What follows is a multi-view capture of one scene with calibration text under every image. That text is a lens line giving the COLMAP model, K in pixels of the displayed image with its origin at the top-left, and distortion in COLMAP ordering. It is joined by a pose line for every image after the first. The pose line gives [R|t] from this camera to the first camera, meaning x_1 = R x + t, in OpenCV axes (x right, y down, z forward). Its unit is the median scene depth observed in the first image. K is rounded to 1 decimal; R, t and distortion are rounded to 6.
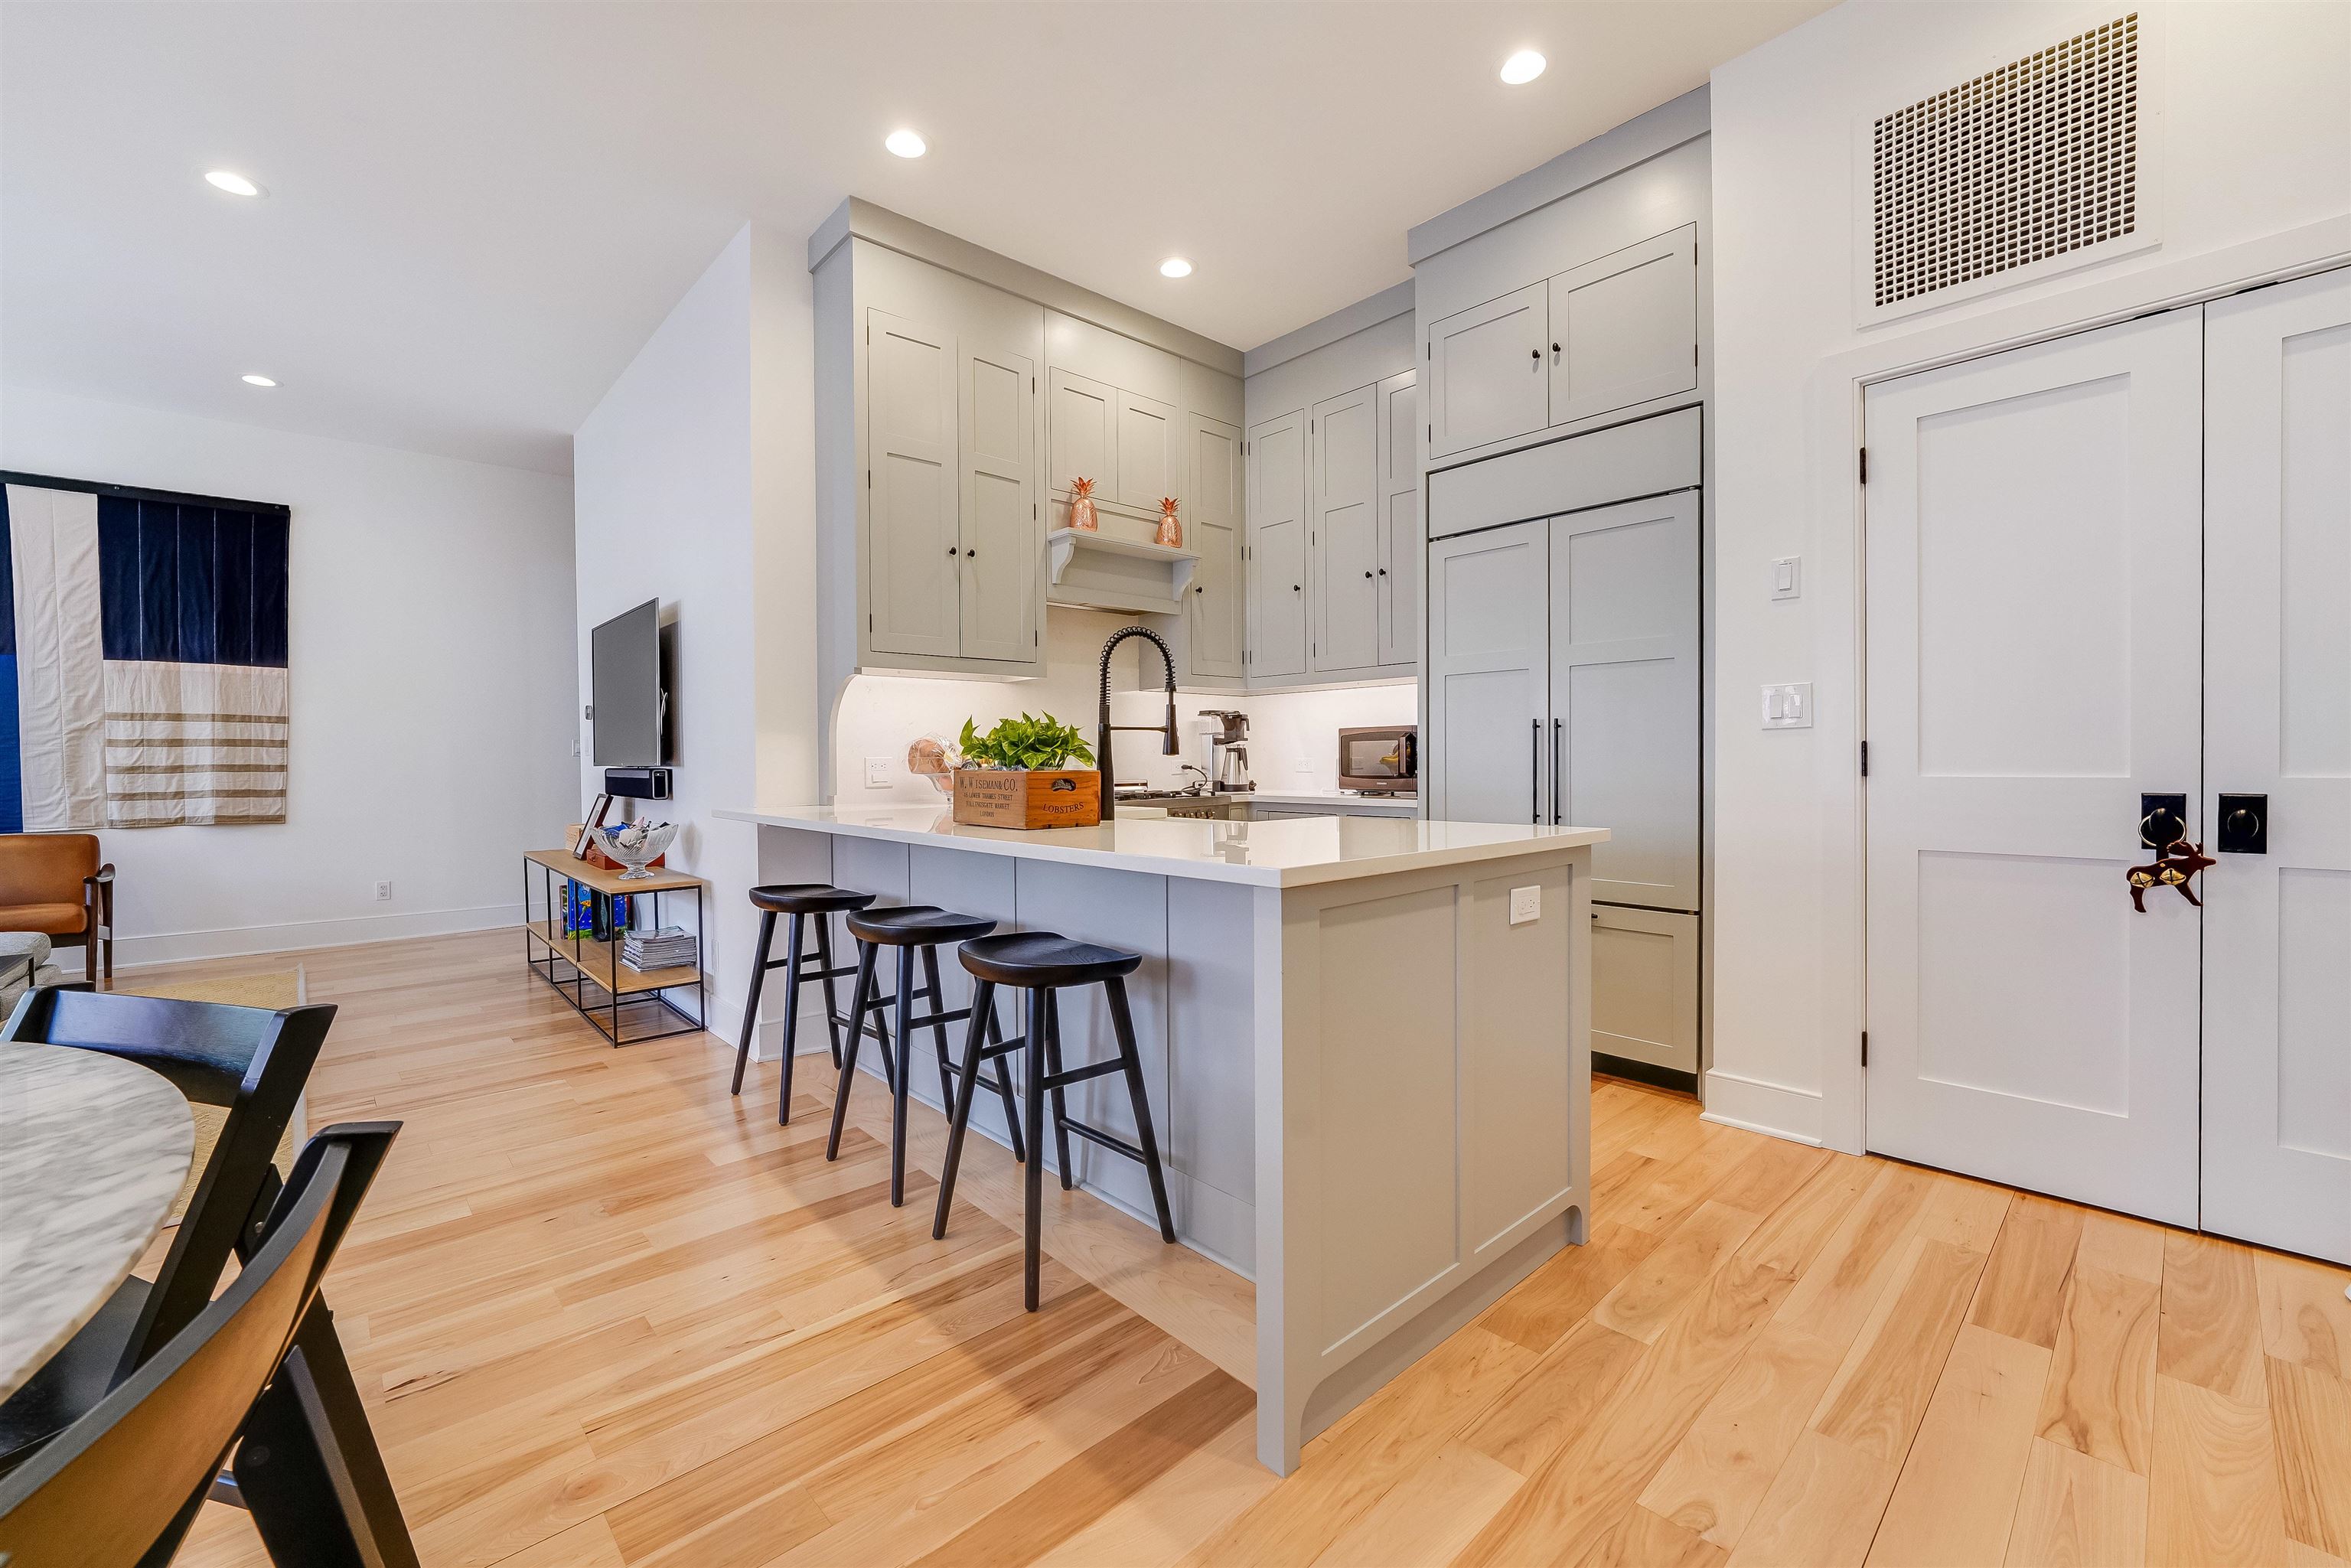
lens RADIAL K [[963.4, 0, 1166.0], [0, 963.4, 772.8], [0, 0, 1]] dist [-0.030124, 0.003679]
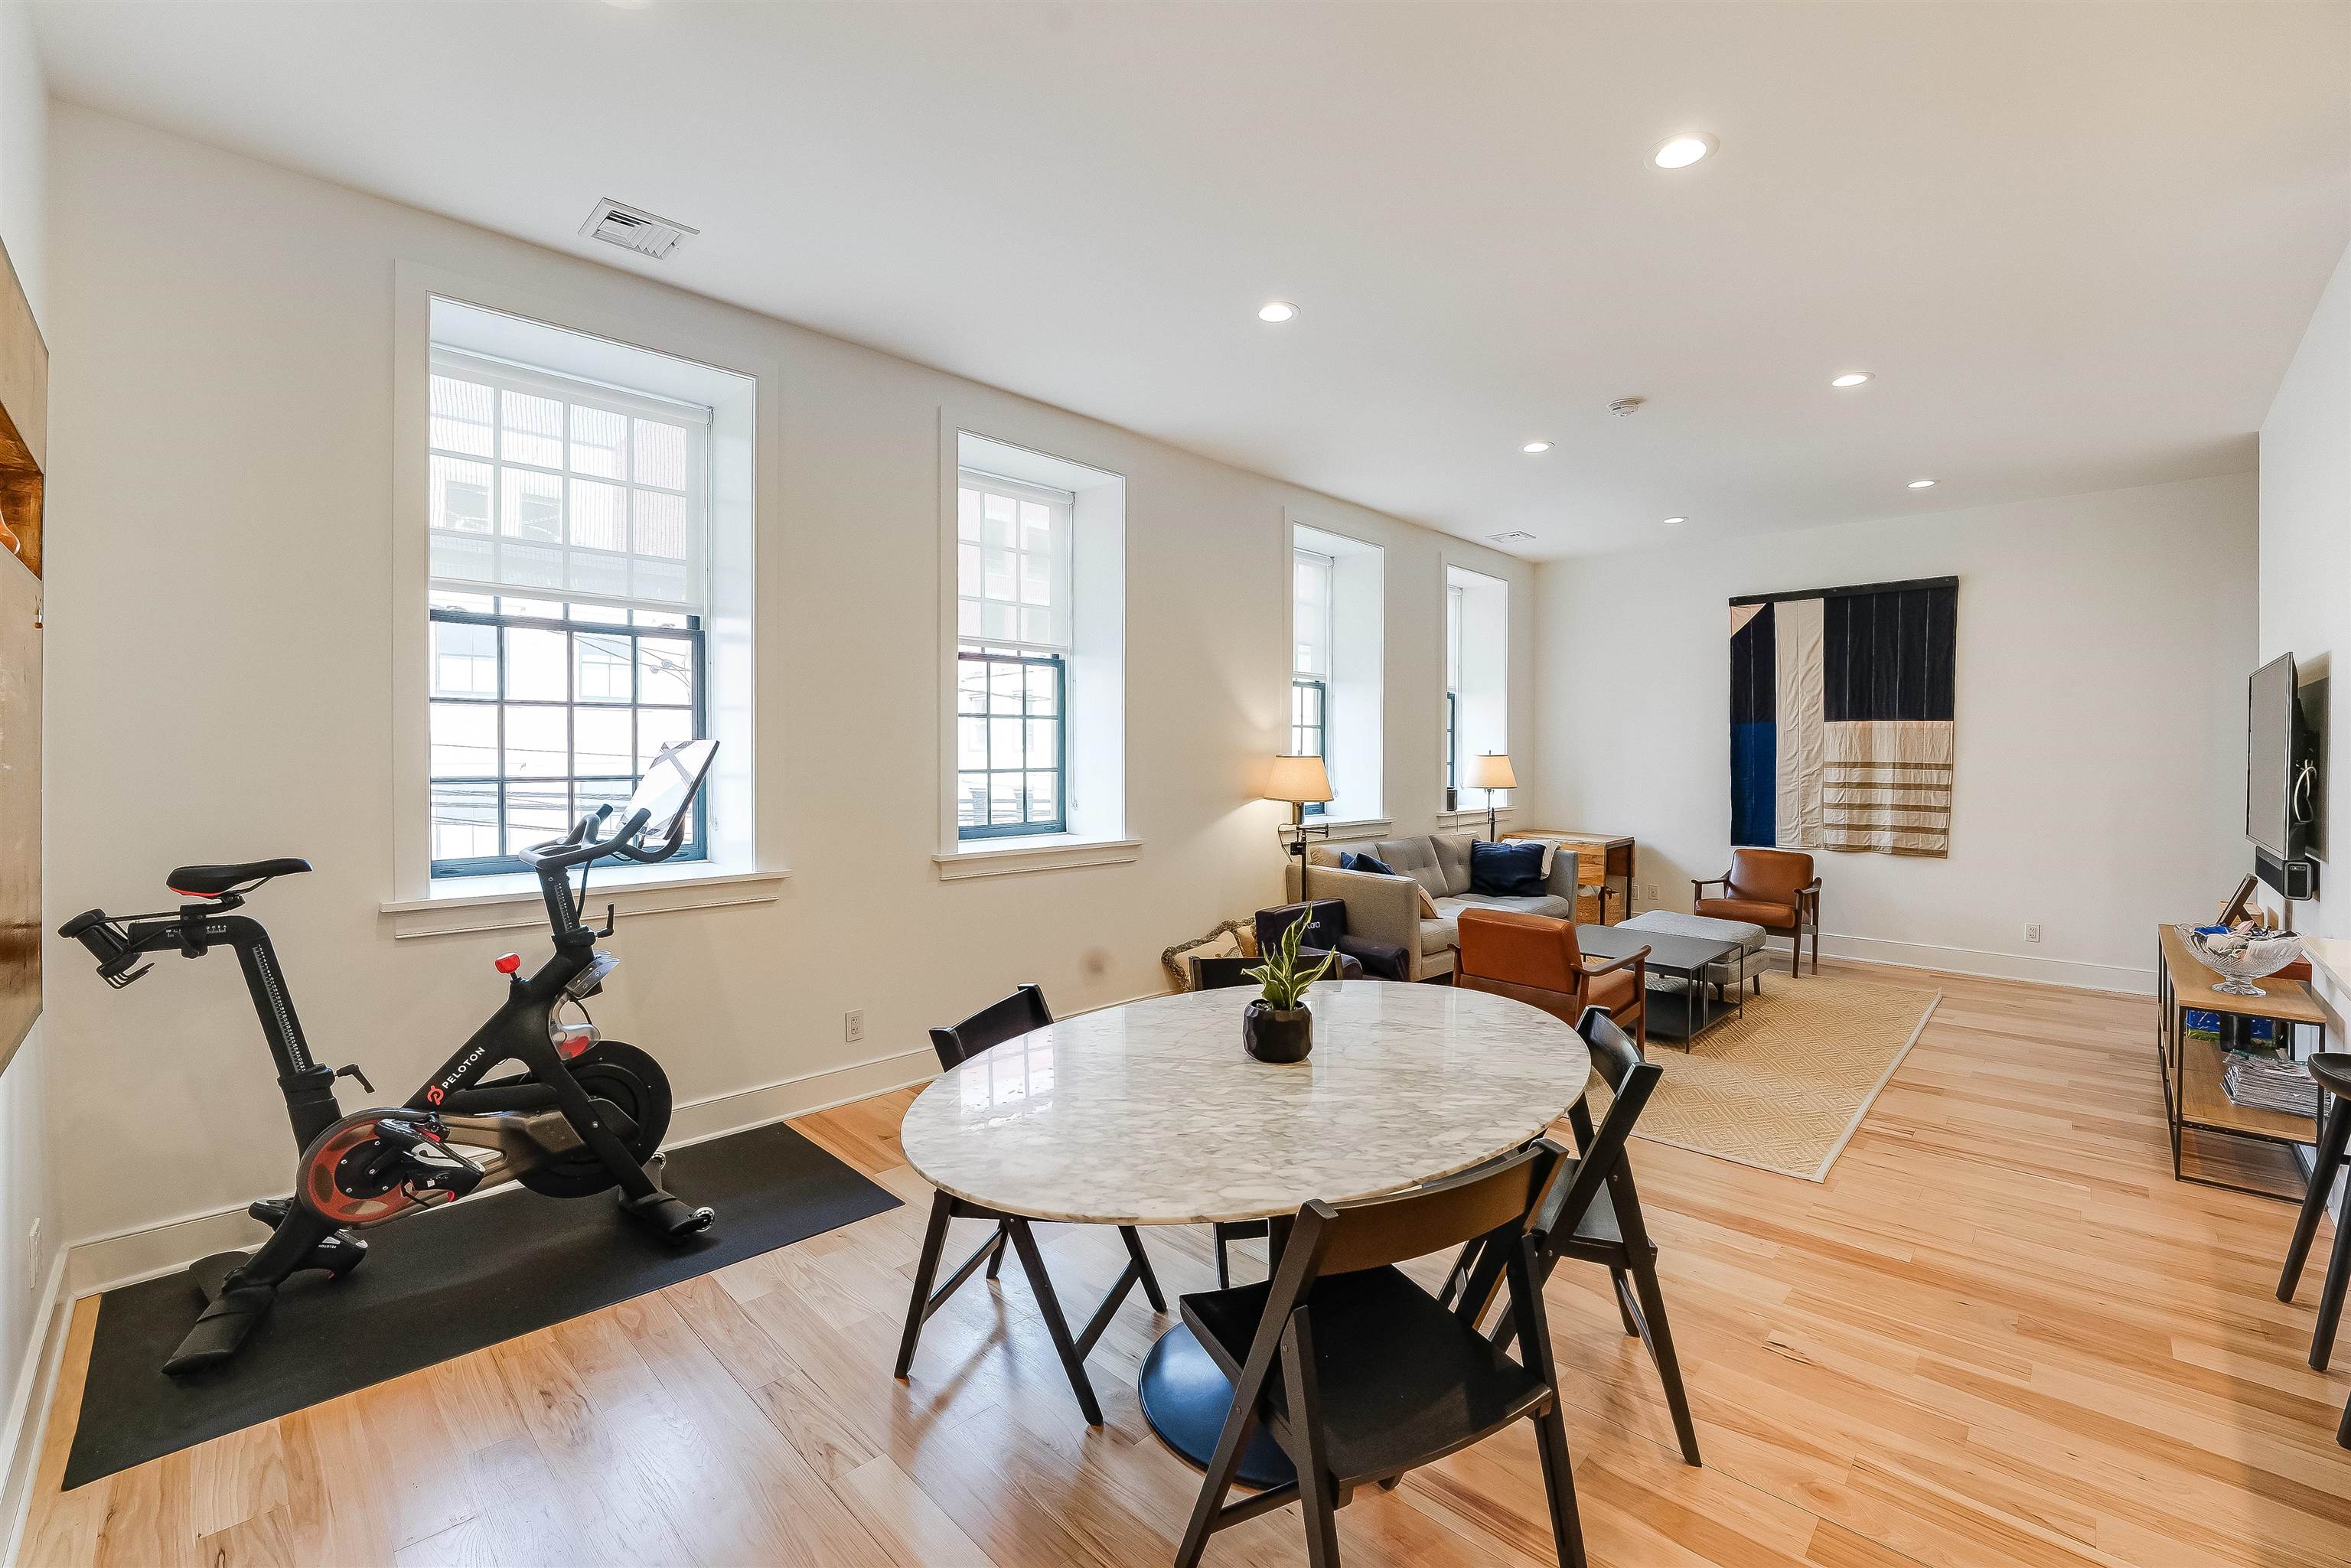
lens RADIAL K [[963.4, 0, 1163.5], [0, 963.4, 766.5], [0, 0, 1]] dist [-0.030124, 0.003679]
pose [[0.044840, 0.020504, -0.998784, 0.182511], [-0.017858, 0.999646, 0.019720, -0.074159], [0.998835, 0.016952, 0.045191, 0.007010]]
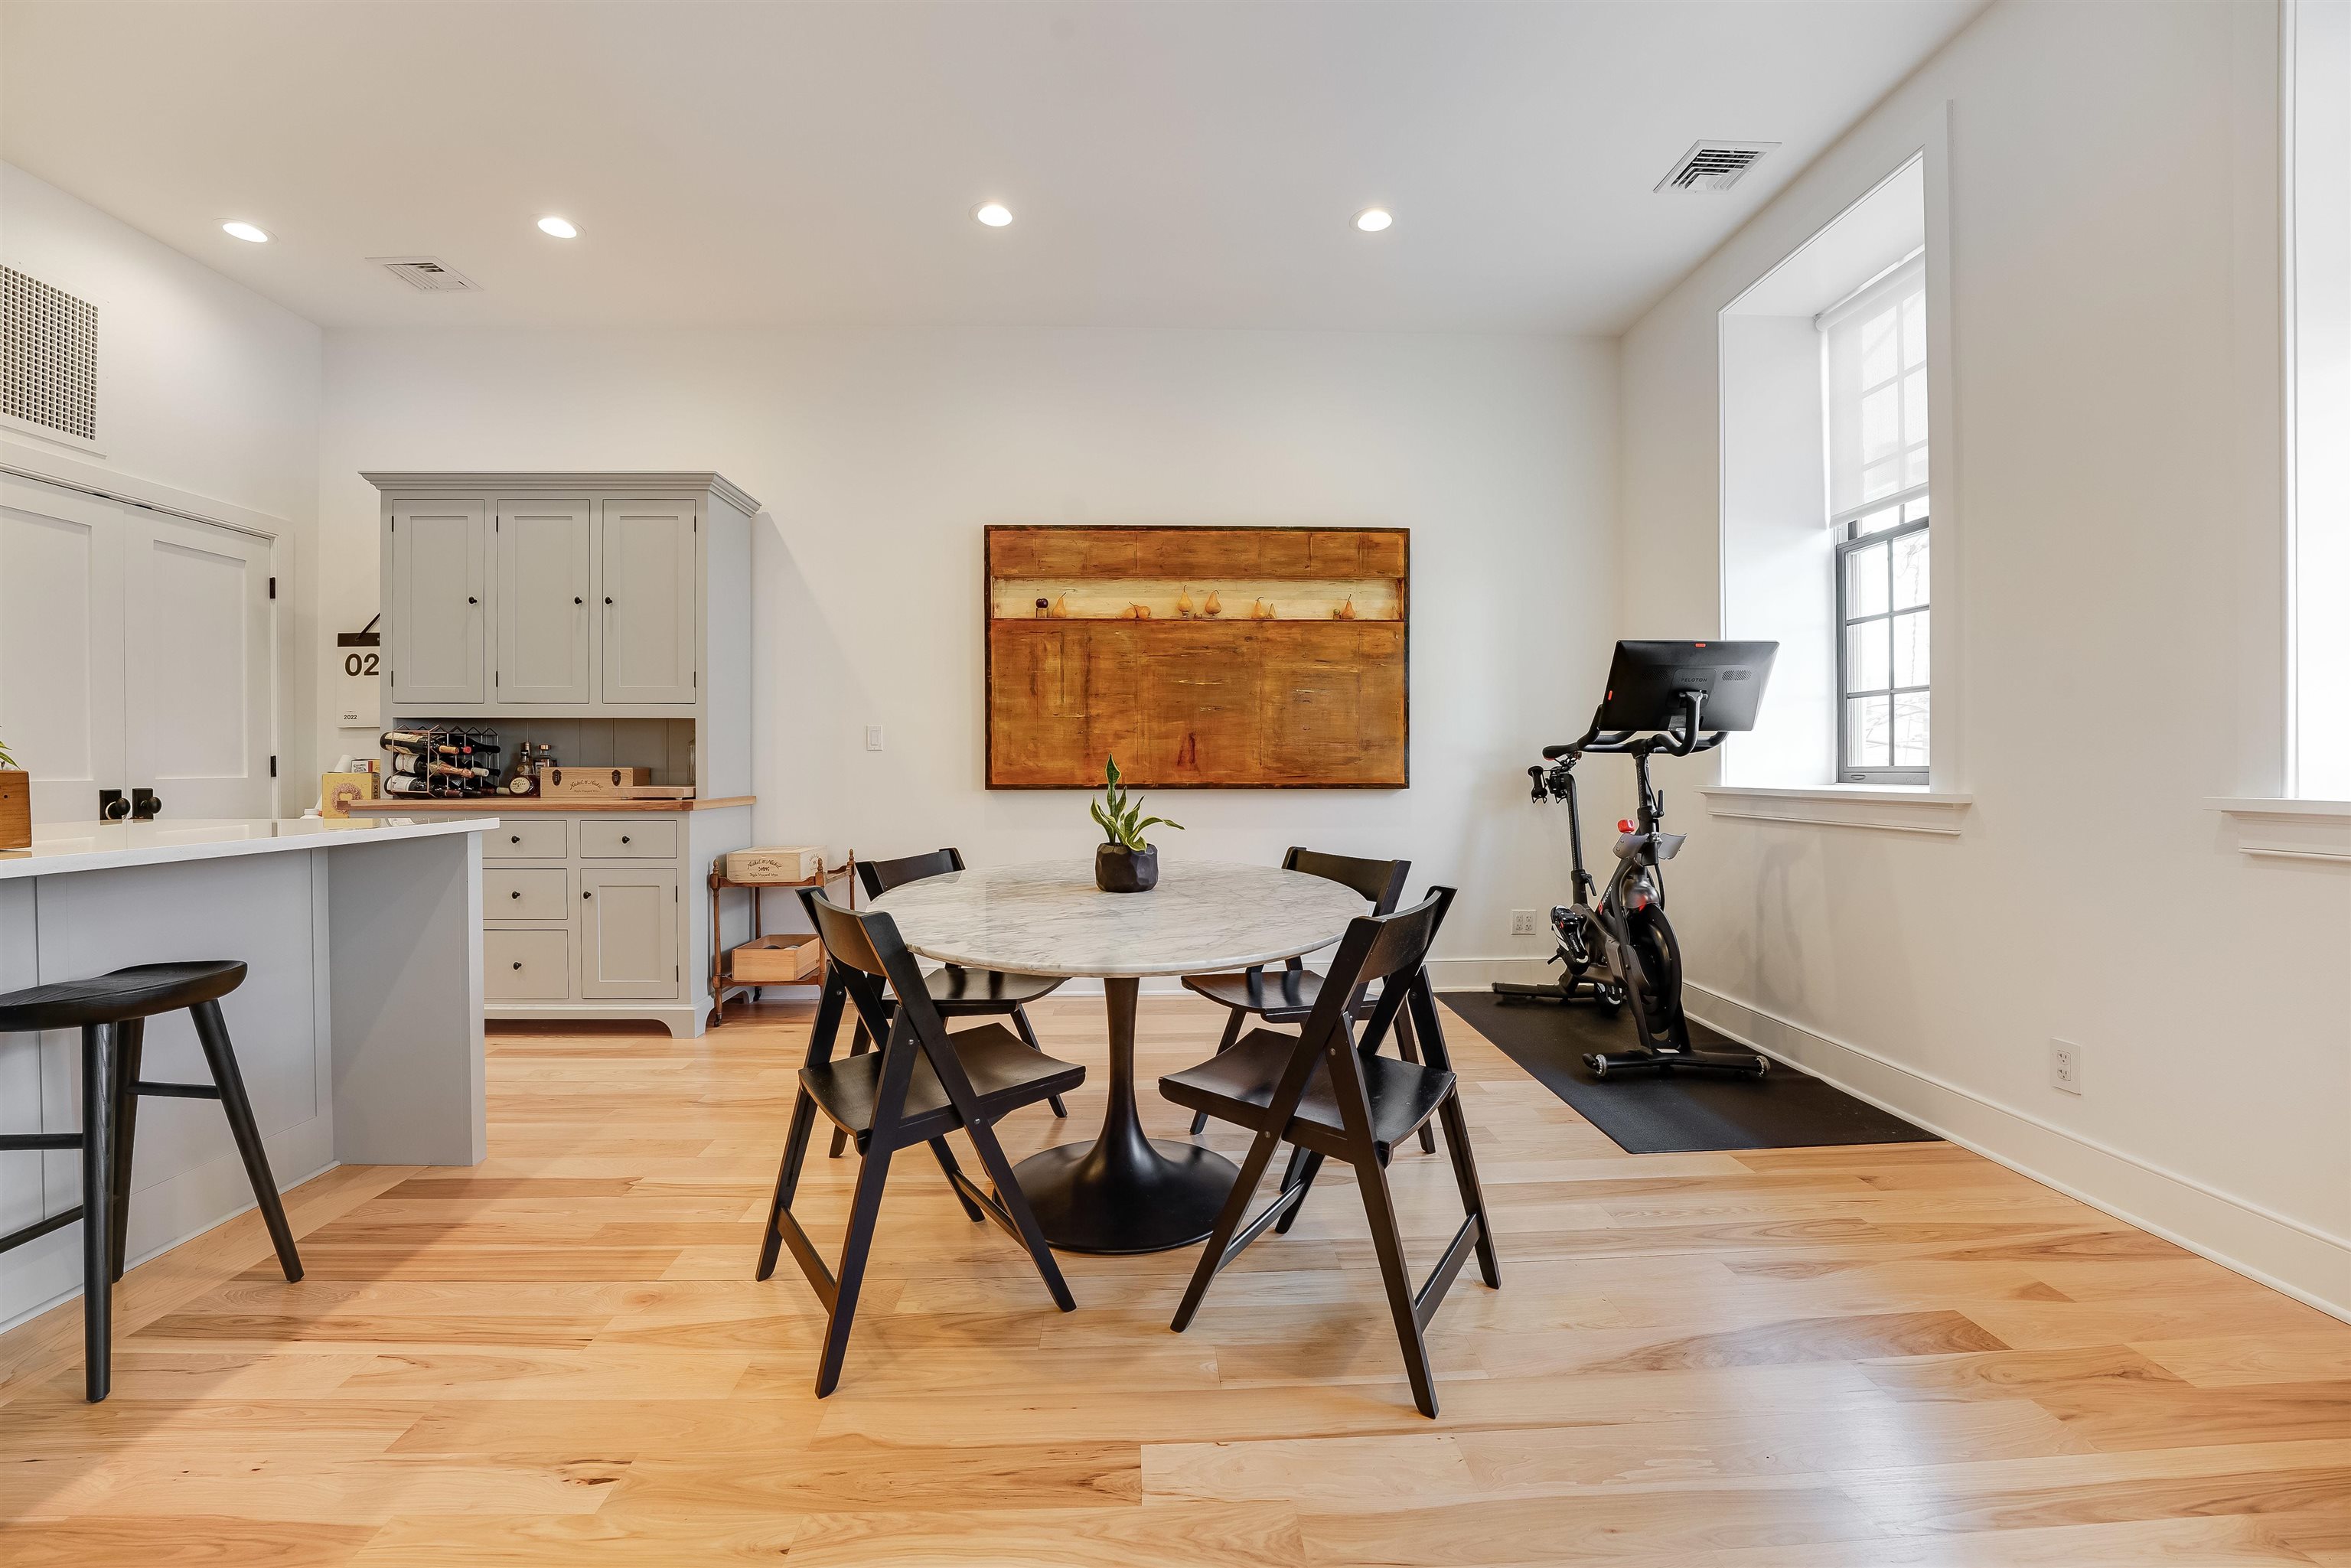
lens RADIAL K [[963.4, 0, 1162.4], [0, 963.4, 779.3], [0, 0, 1]] dist [-0.030124, 0.003679]
pose [[-0.755571, 0.001235, 0.655065, -0.621749], [0.018879, 0.999624, 0.019891, 0.002724], [-0.654795, 0.027397, -0.755310, 0.459388]]
